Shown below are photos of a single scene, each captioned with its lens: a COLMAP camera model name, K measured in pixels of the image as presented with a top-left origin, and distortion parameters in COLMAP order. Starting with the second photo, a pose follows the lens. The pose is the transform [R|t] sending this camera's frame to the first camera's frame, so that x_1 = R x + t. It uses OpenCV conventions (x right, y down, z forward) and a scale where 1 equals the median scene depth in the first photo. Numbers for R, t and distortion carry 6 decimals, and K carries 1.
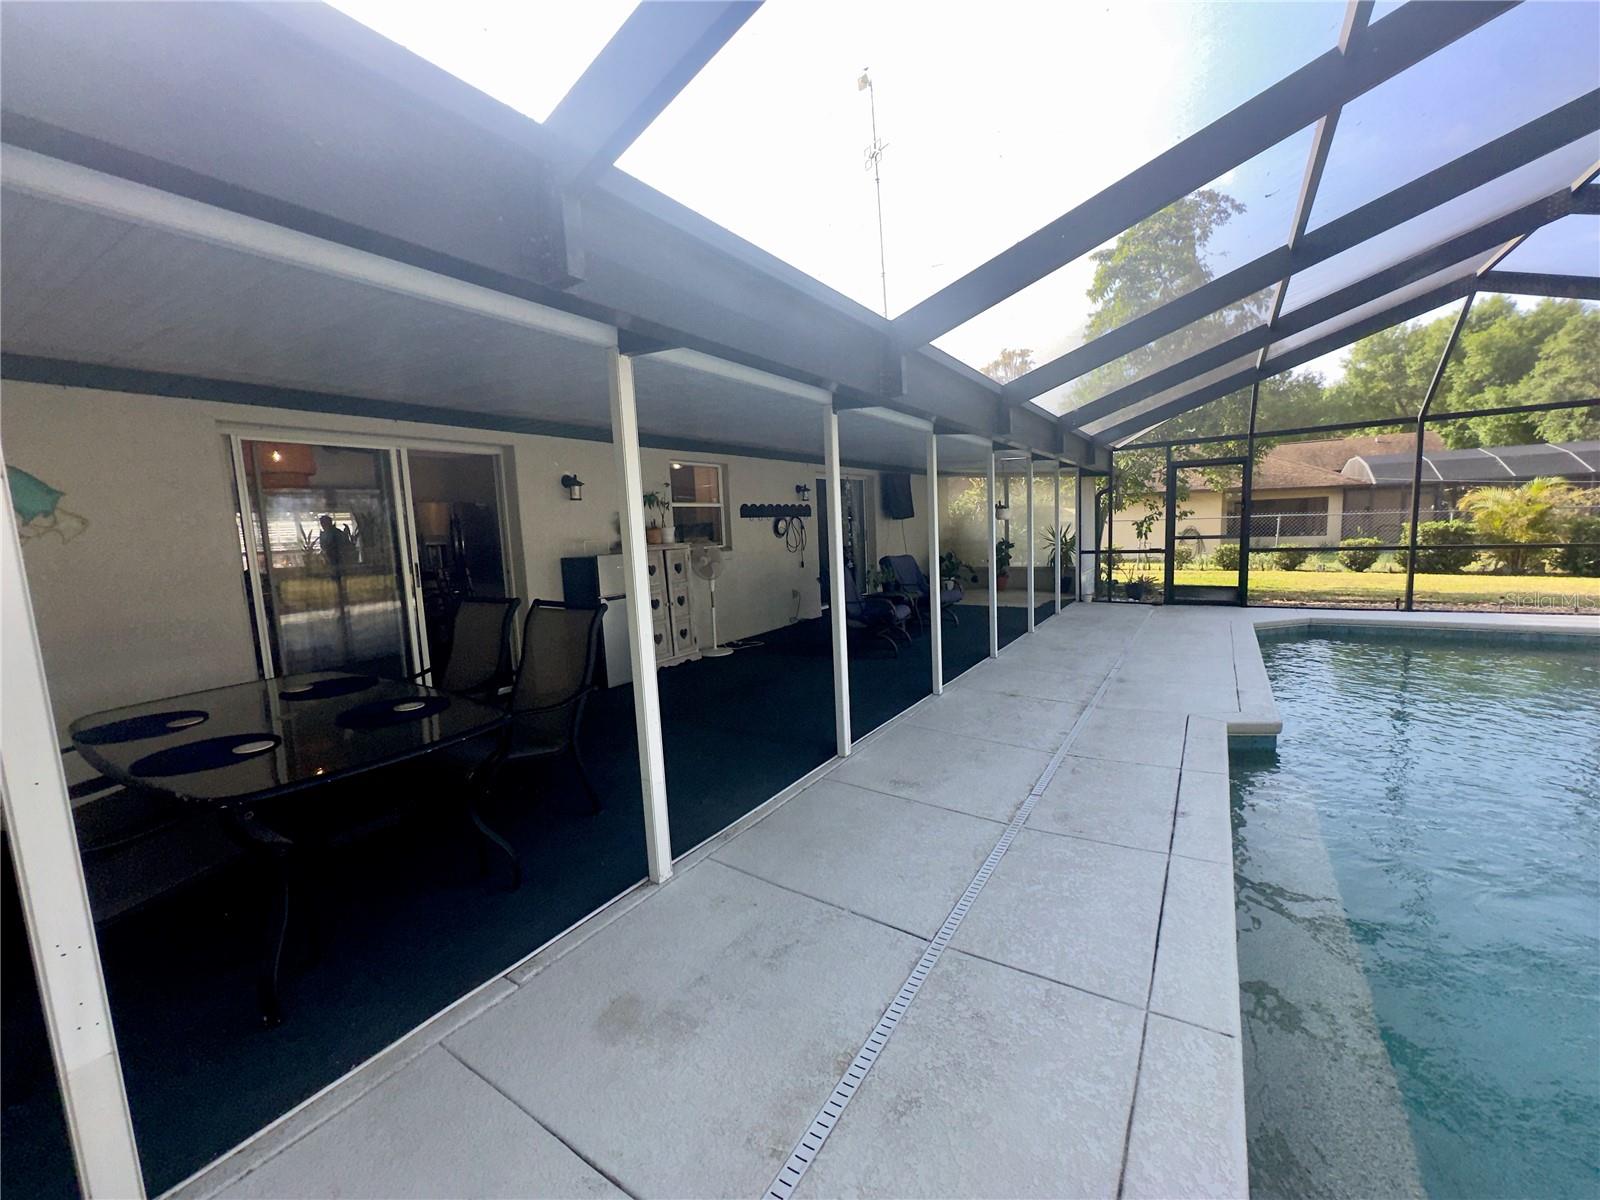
lens RADIAL K [[638.8, 0, 807.6], [0, 638.8, 598.5], [0, 0, 1]] dist [0.000178, 0.000923]
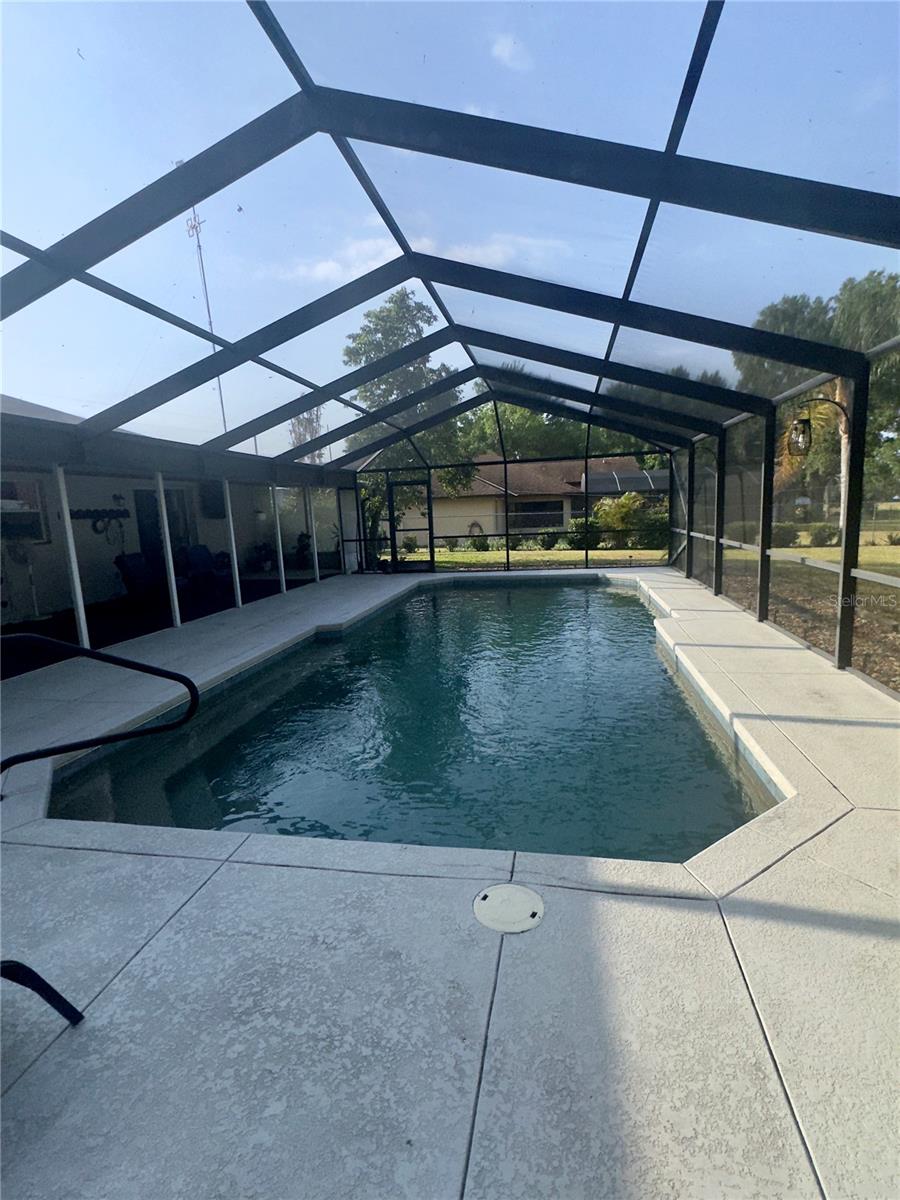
lens RADIAL K [[573.6, 0, 442.8], [0, 573.6, 601.2], [0, 0, 1]] dist [0.003888, -0.000386]
pose [[0.935371, -0.054606, 0.349426, 0.192178], [0.044883, 0.998348, 0.035869, 0.033376], [-0.350808, -0.017868, 0.936277, -0.369777]]
